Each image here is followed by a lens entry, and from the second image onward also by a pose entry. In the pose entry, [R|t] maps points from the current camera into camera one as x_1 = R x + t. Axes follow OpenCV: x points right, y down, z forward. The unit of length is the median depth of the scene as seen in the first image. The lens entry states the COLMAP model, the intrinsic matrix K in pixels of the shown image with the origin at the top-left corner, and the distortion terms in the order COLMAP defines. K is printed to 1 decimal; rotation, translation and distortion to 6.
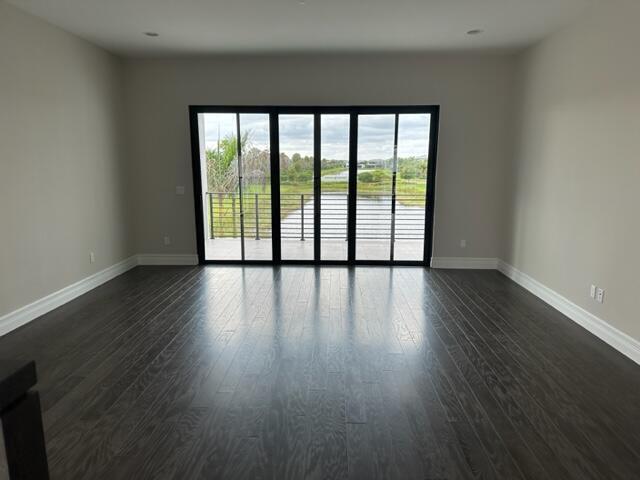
lens RADIAL K [[448.9, 0, 325.4], [0, 448.9, 258.4], [0, 0, 1]] dist [0.008720, -0.020624]
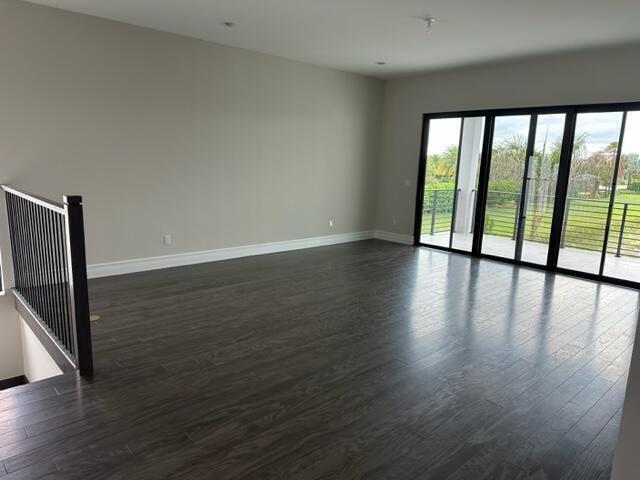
lens RADIAL K [[448.9, 0, 318.9], [0, 448.9, 242.2], [0, 0, 1]] dist [0.008720, -0.020624]
pose [[0.687043, 0.151677, -0.710610, 0.382786], [-0.179080, 0.983149, 0.036709, 0.006936], [0.704203, 0.102035, 0.702628, -0.014585]]
